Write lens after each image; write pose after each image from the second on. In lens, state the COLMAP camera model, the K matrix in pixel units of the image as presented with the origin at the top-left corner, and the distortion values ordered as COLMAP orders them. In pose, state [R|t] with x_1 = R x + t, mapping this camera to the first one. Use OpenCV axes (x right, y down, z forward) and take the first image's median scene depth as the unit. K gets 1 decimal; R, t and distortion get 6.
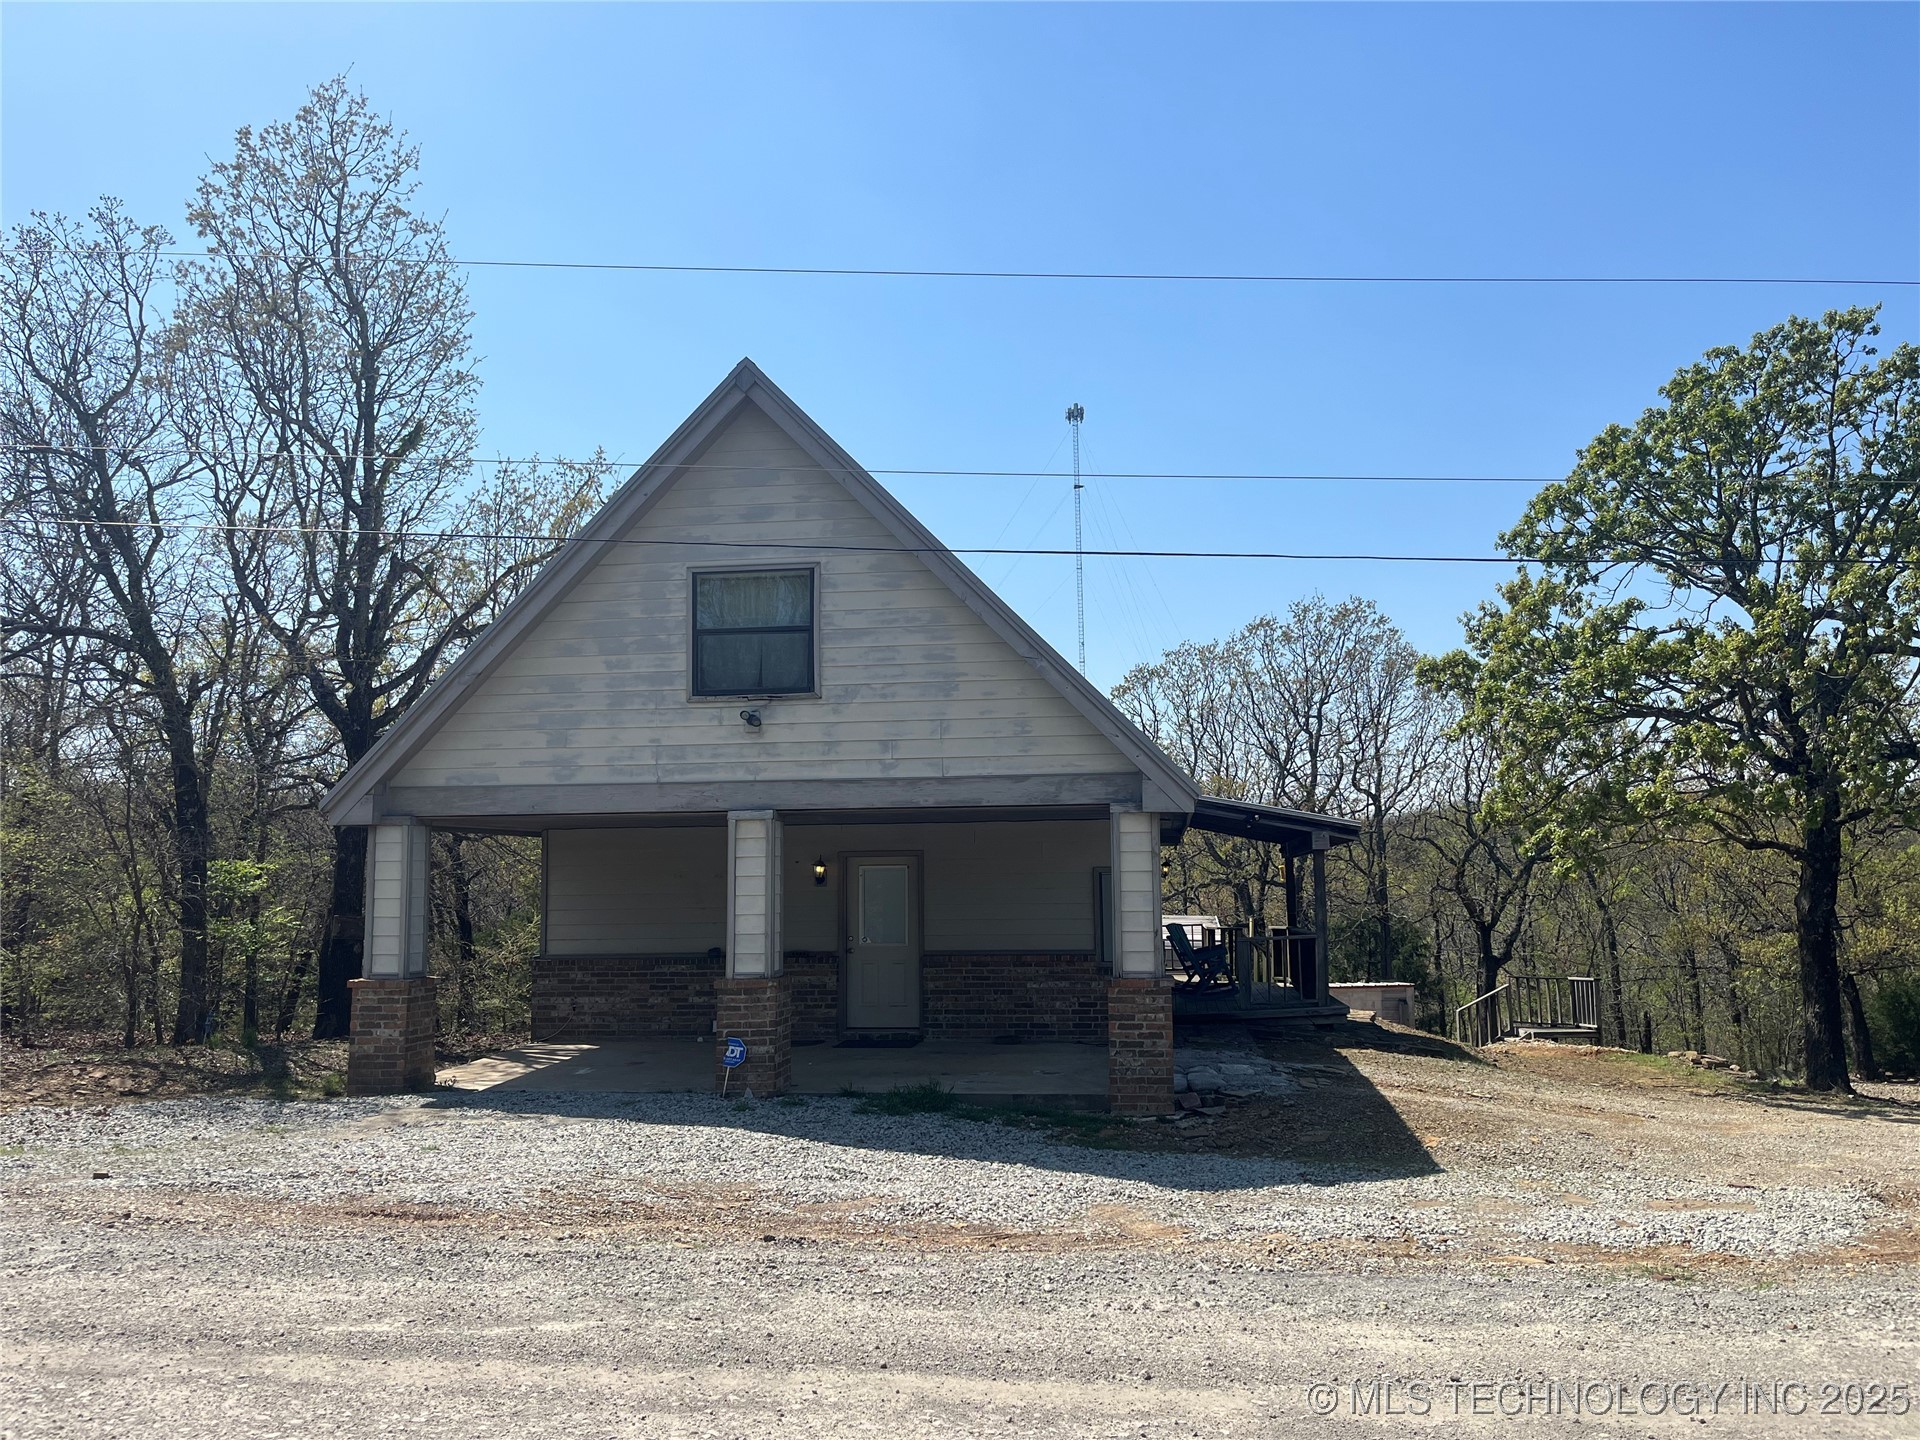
lens RADIAL K [[1458.6, 0, 960.4], [0, 1458.6, 726.7], [0, 0, 1]] dist [0.052860, -0.075771]
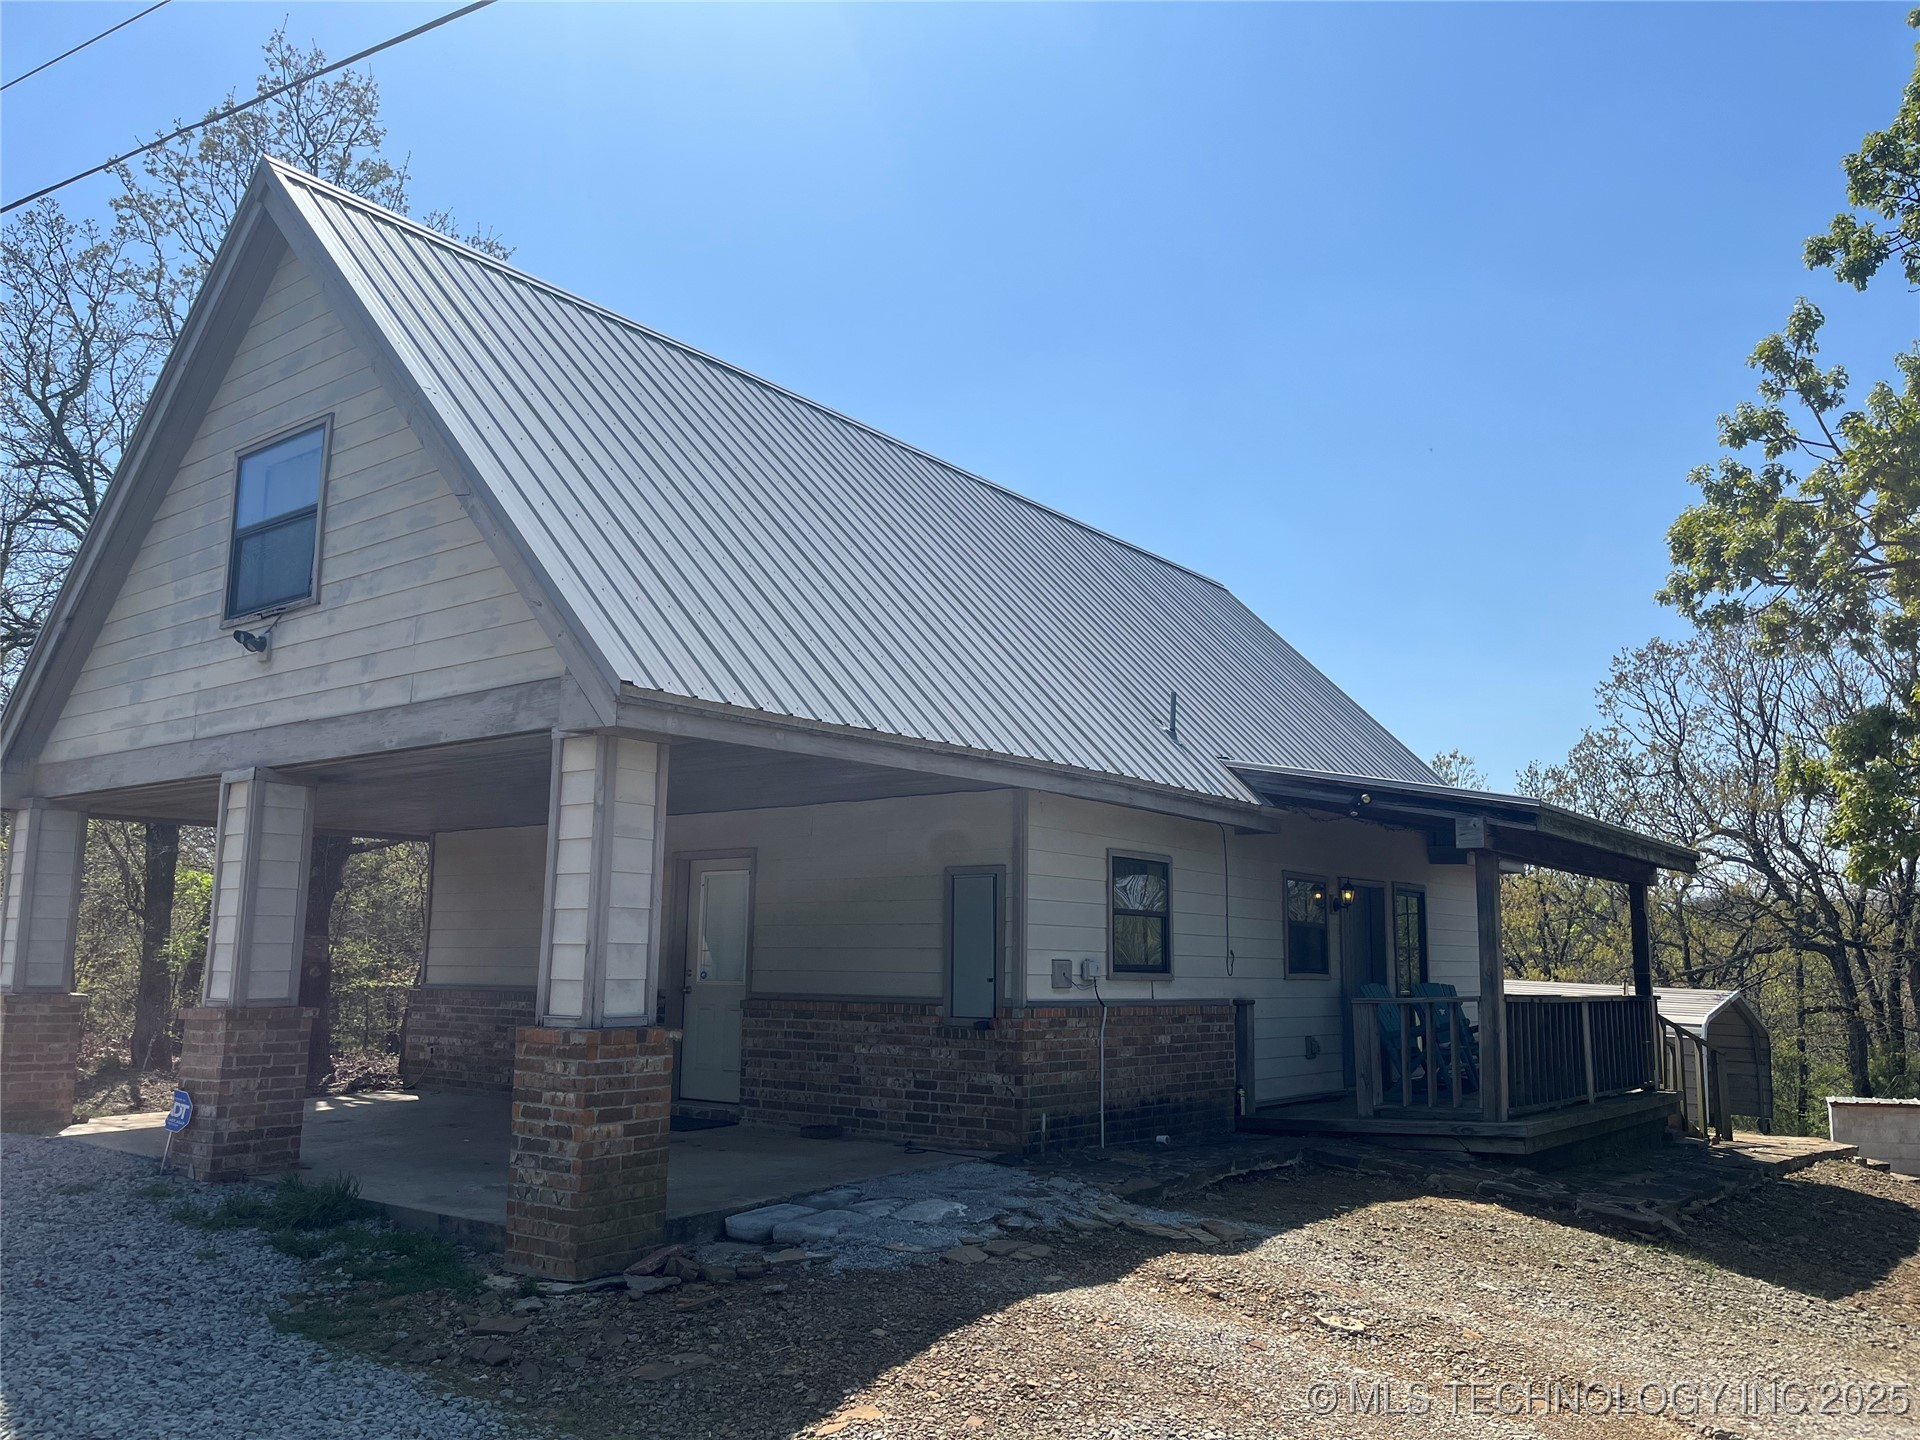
lens RADIAL K [[1458.6, 0, 968.9], [0, 1458.6, 729.6], [0, 0, 1]] dist [0.052860, -0.075771]
pose [[0.868060, -0.055812, -0.493312, 0.503467], [0.031460, 0.997848, -0.057534, 0.088315], [0.495461, 0.034424, 0.867948, 0.542585]]
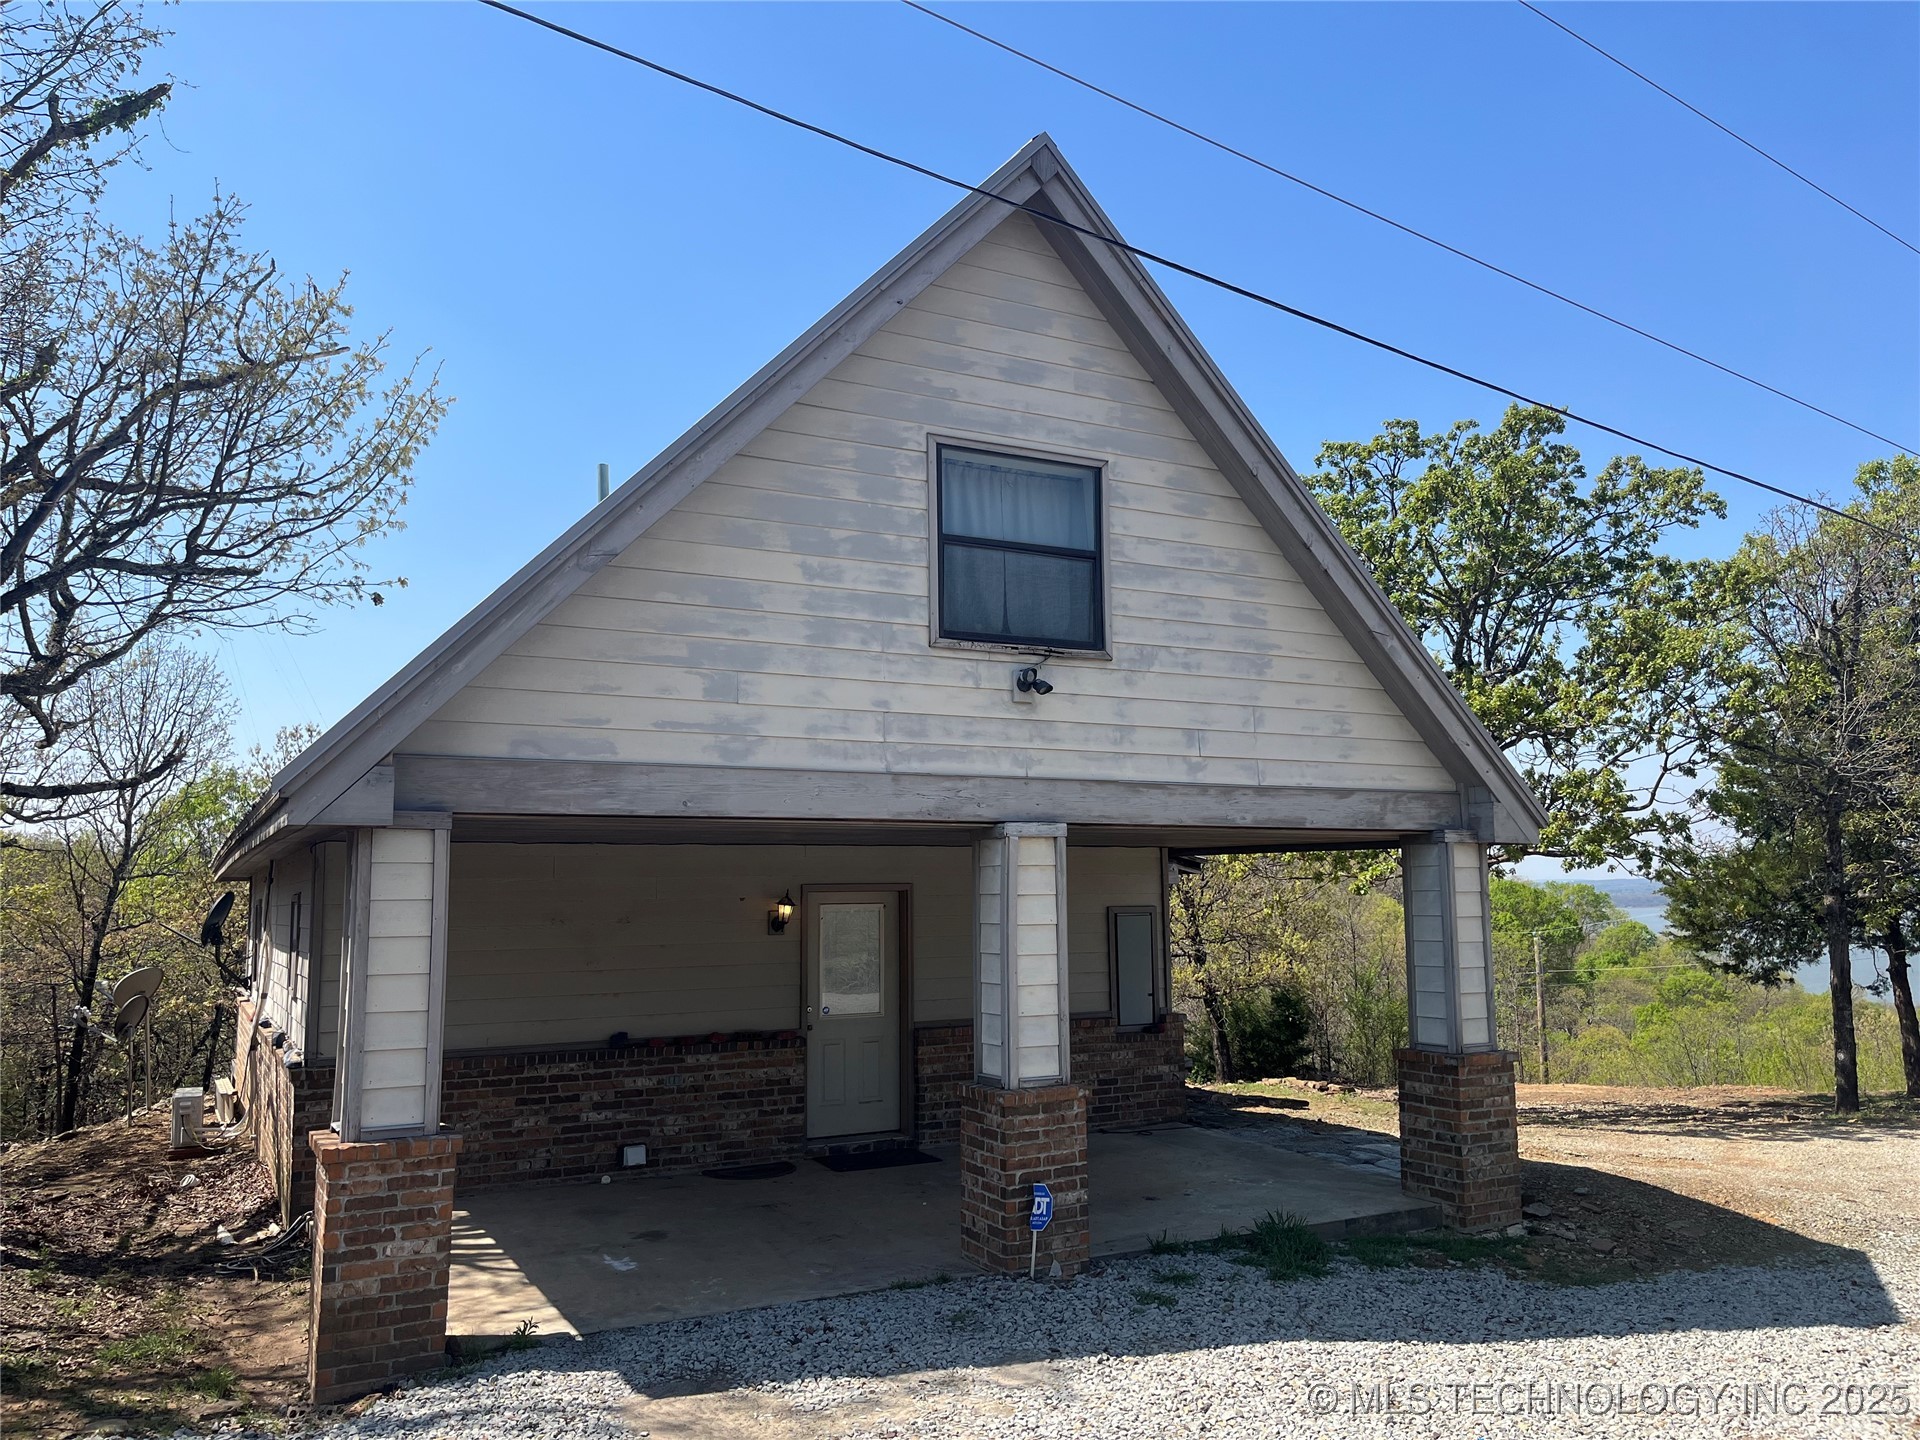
lens RADIAL K [[1458.6, 0, 962.6], [0, 1458.6, 725.3], [0, 0, 1]] dist [0.052860, -0.075771]
pose [[0.807312, 0.071528, 0.585774, -0.537863], [-0.060098, 0.997432, -0.038969, 0.040368], [-0.587057, -0.003744, 0.809537, 0.485004]]
